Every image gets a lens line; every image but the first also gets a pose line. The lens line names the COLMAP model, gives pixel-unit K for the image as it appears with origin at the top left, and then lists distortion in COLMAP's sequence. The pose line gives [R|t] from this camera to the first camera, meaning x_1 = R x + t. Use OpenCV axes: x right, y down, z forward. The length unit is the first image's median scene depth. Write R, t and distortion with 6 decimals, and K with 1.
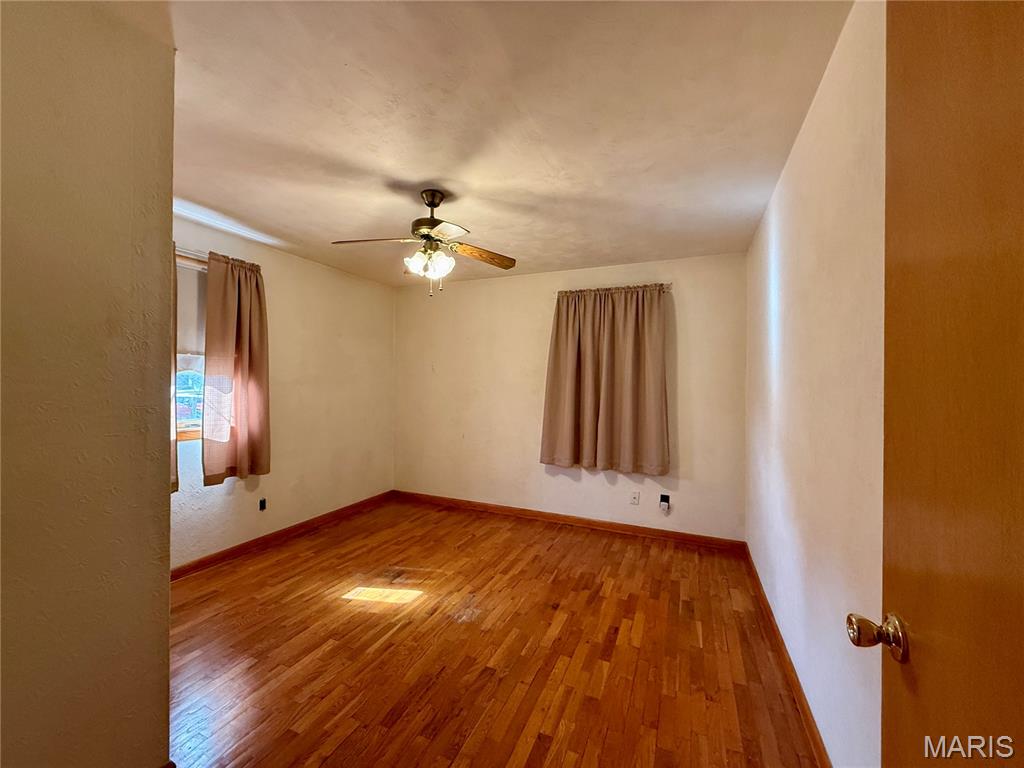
lens RADIAL K [[403.9, 0, 505.4], [0, 403.9, 383.0], [0, 0, 1]] dist [0.001006, -0.000017]
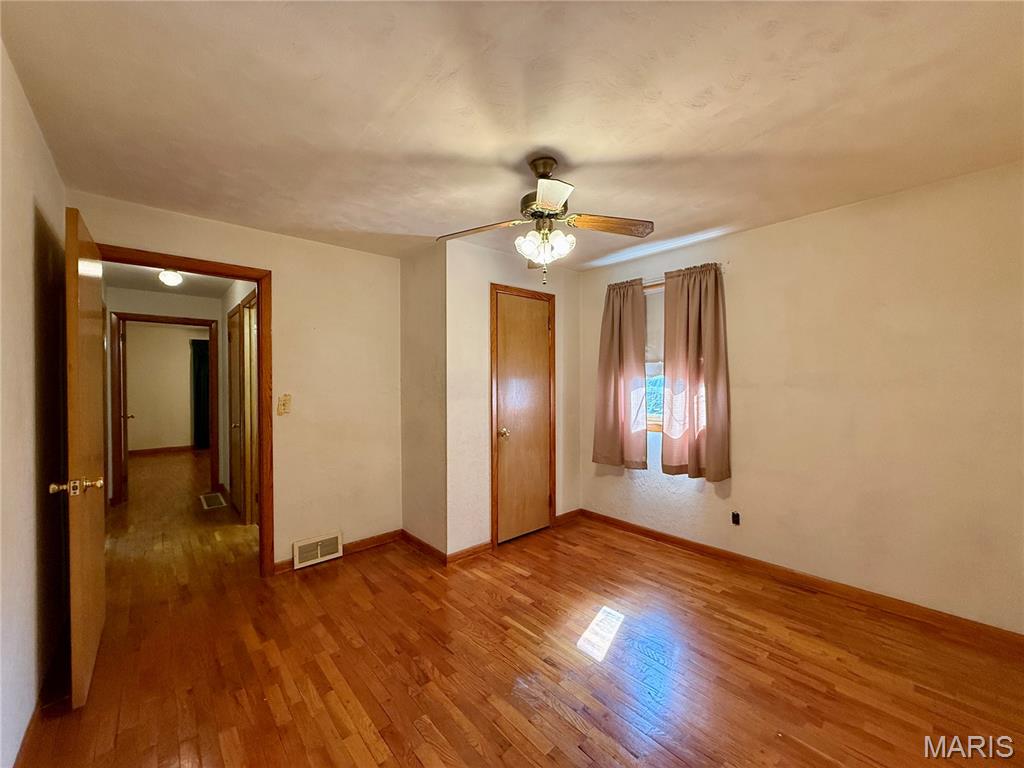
lens RADIAL K [[403.9, 0, 509.8], [0, 403.9, 382.4], [0, 0, 1]] dist [0.001006, -0.000017]
pose [[-0.404874, -0.004734, -0.914360, 0.521491], [0.005994, 0.999951, -0.007831, -0.002317], [0.914353, -0.008652, -0.404826, 1.072043]]
